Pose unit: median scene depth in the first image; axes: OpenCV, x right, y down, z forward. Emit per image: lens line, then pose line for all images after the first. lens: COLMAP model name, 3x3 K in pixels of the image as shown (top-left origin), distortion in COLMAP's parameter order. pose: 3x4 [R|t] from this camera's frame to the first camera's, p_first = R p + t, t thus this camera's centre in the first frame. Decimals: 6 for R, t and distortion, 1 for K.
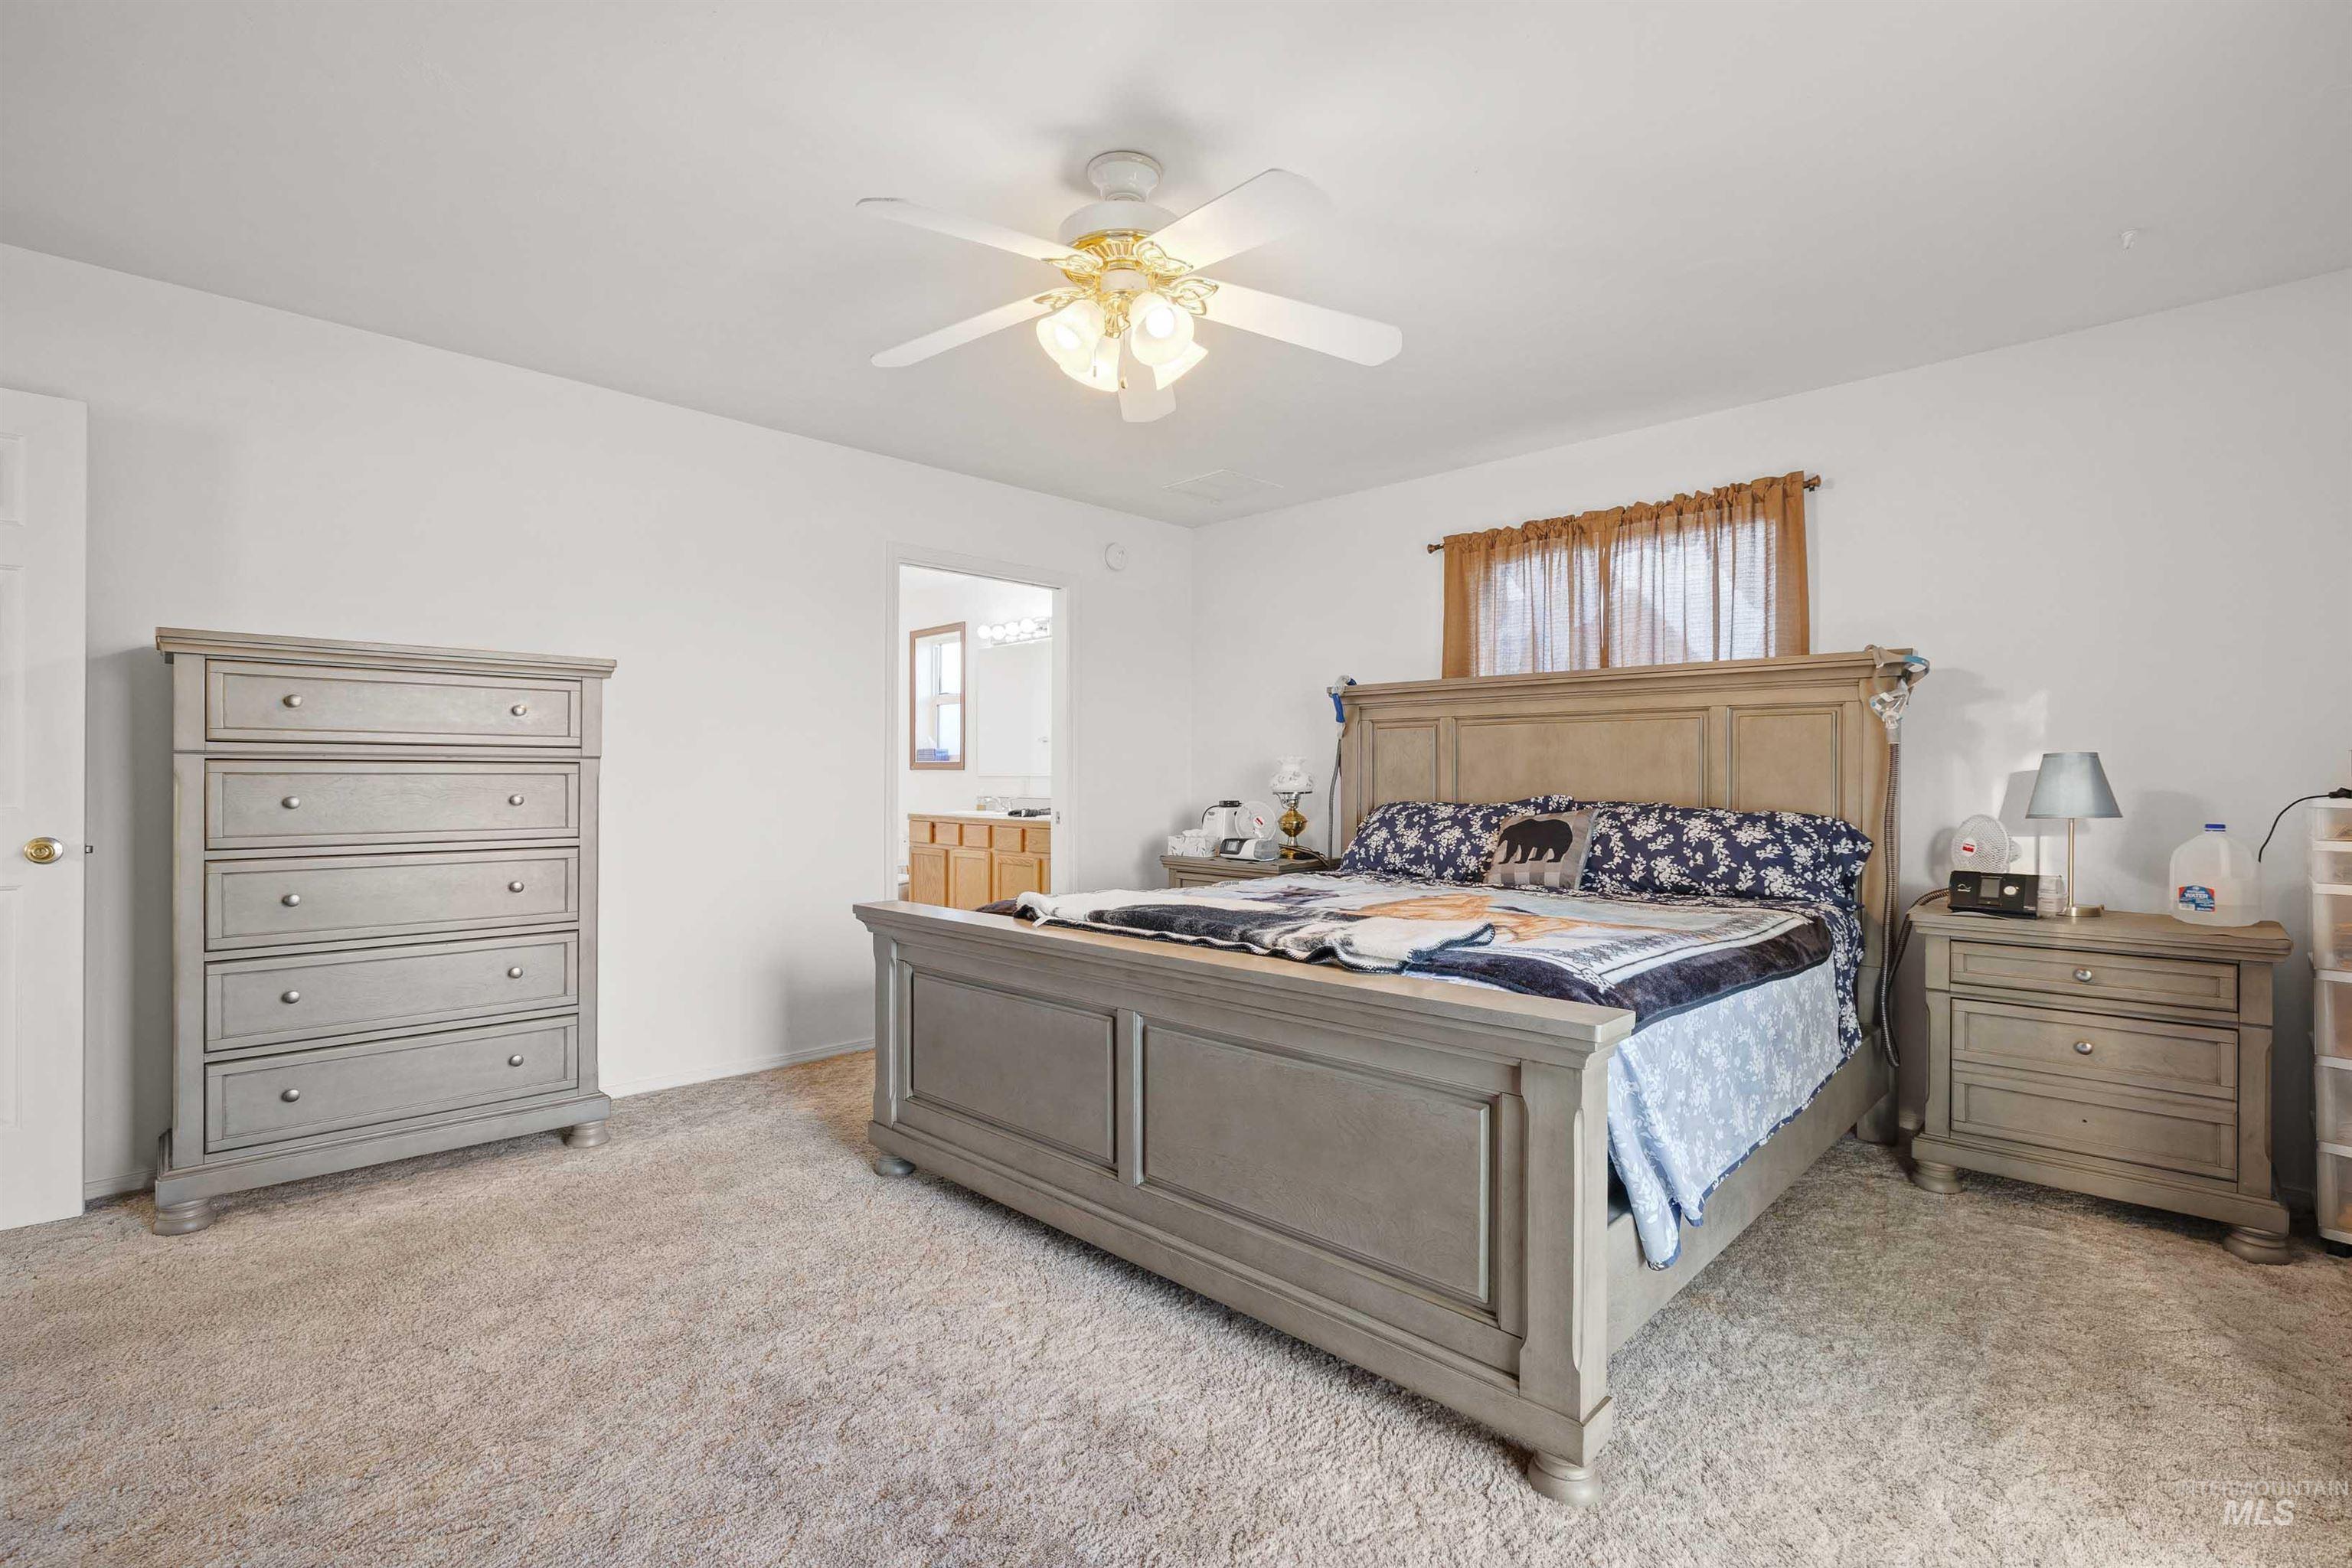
lens RADIAL K [[1067.7, 0, 1174.6], [0, 1067.7, 778.7], [0, 0, 1]] dist [-0.011814, 0.000264]
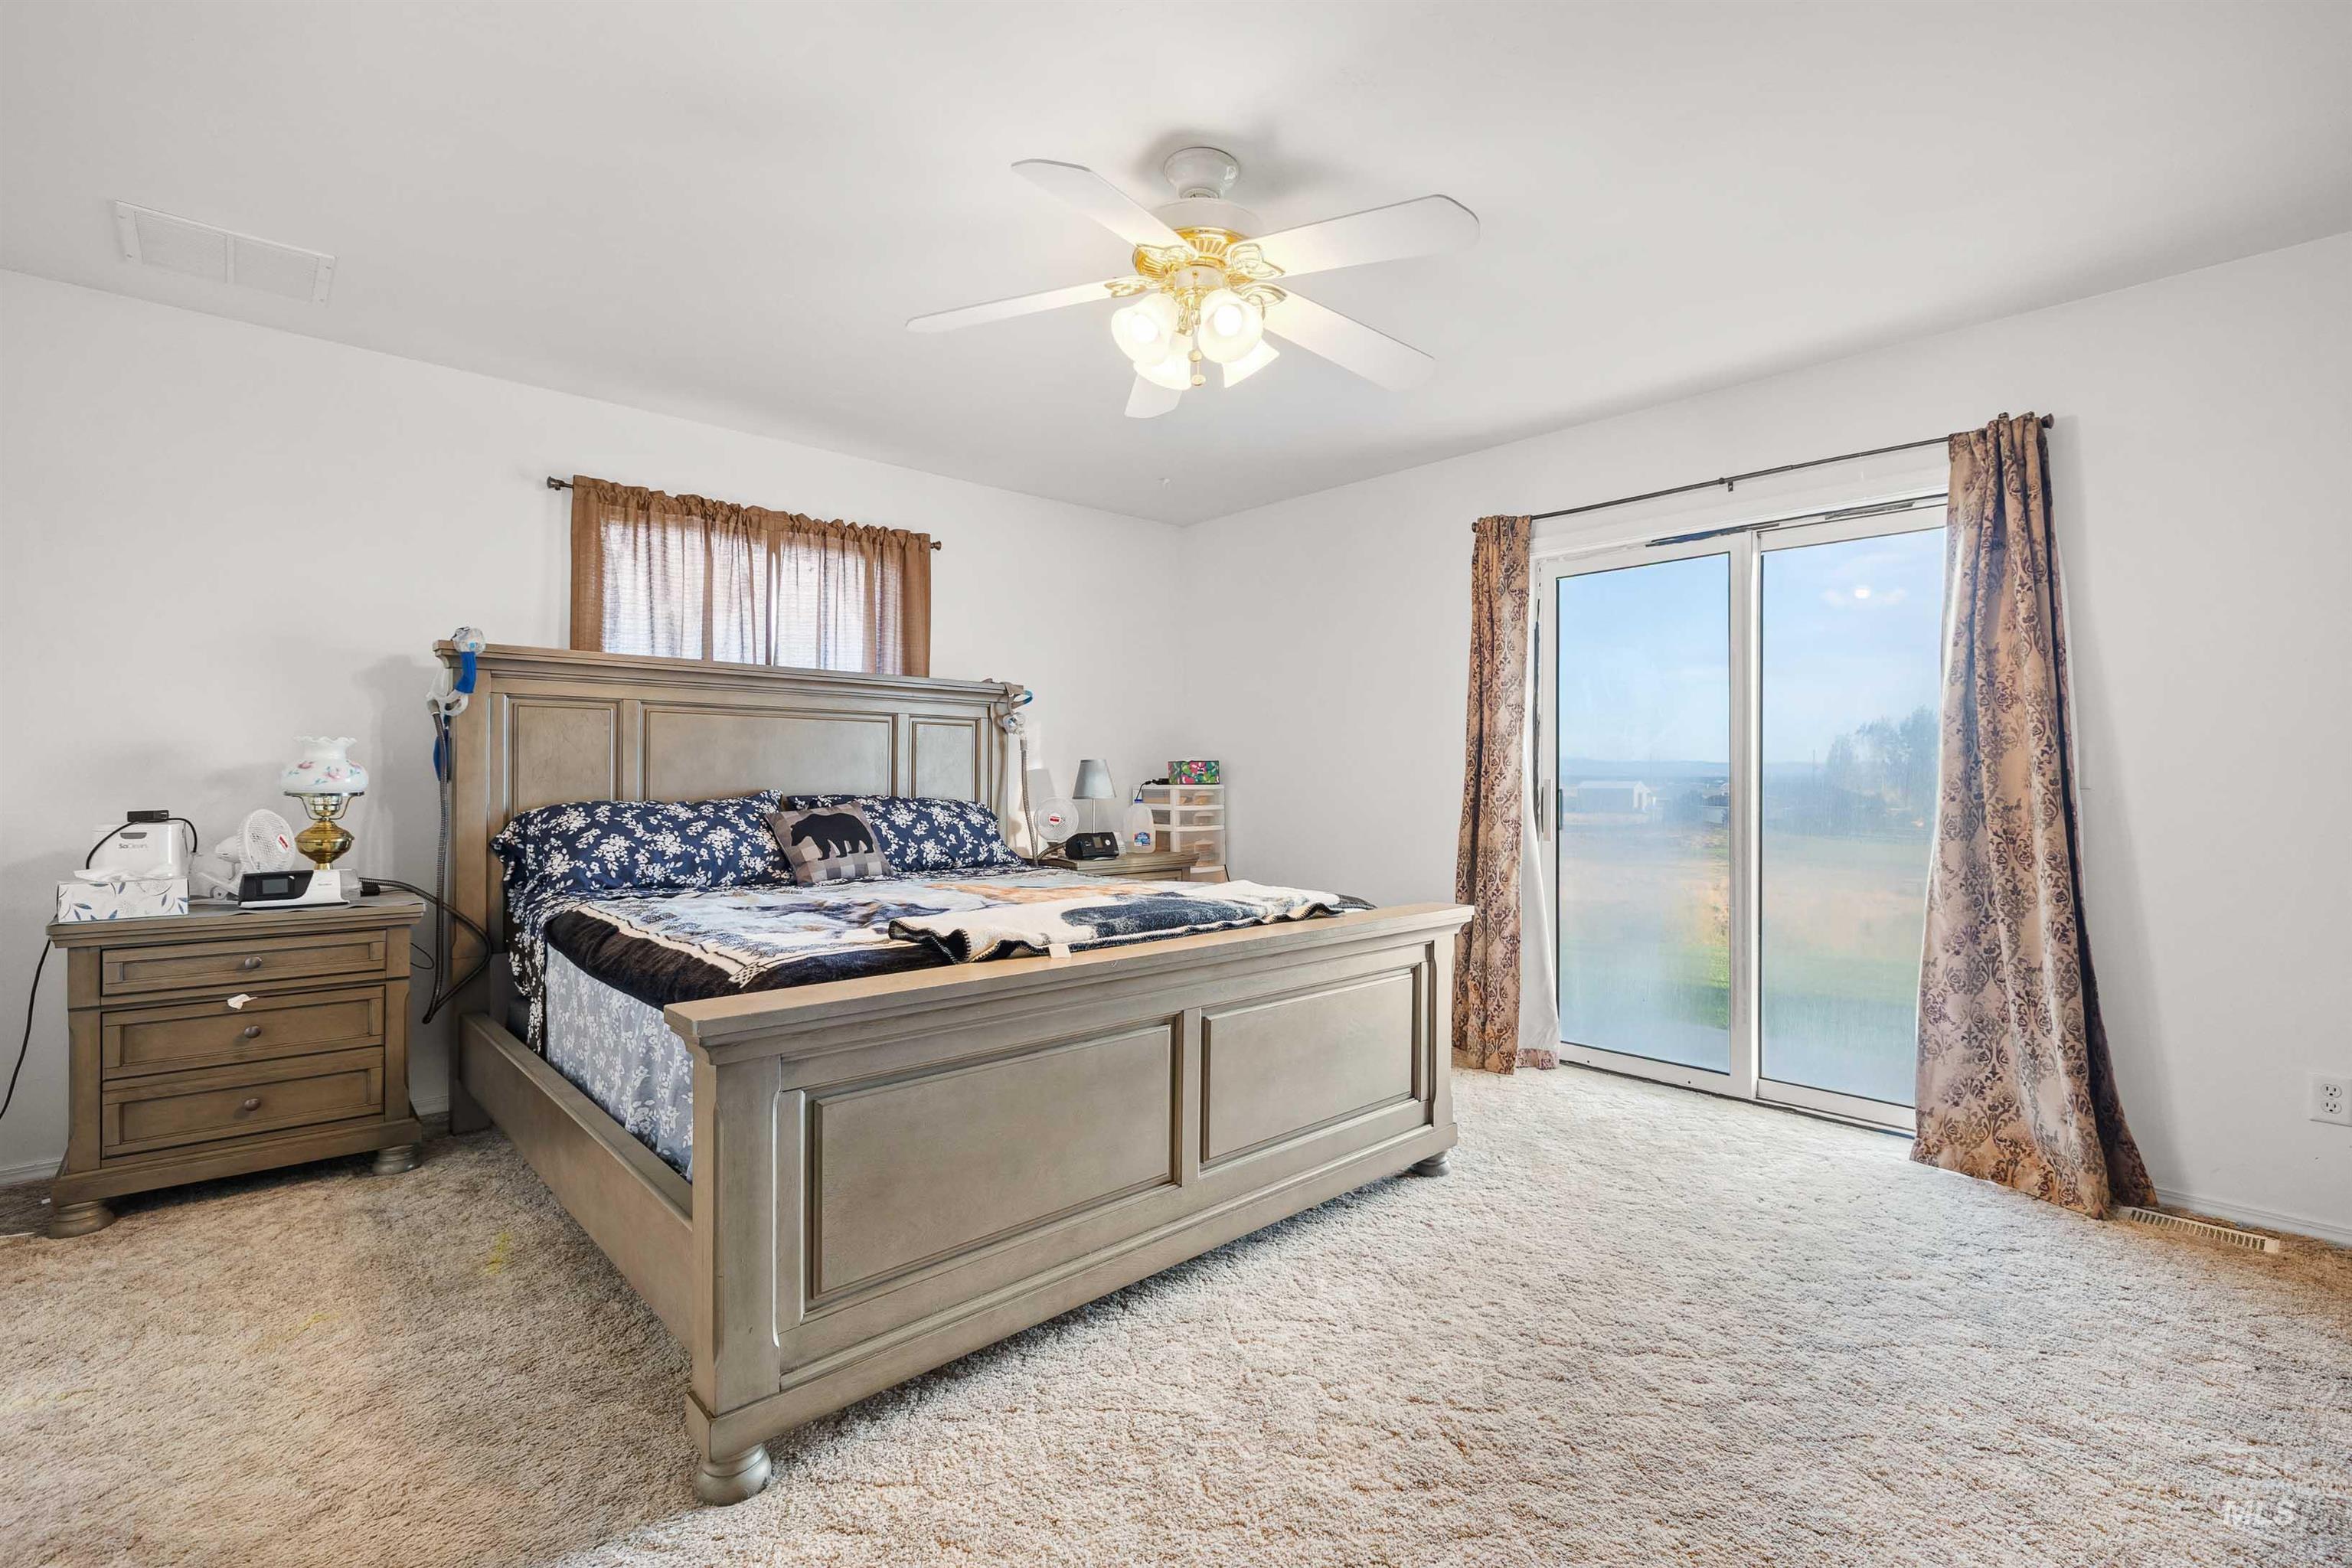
lens RADIAL K [[1067.7, 0, 1188.4], [0, 1067.7, 780.6], [0, 0, 1]] dist [-0.011814, 0.000264]
pose [[0.047249, -0.006567, 0.998862, -0.733528], [-0.004329, 0.999968, 0.006779, -0.002162], [-0.998874, -0.004645, 0.047219, 0.673864]]
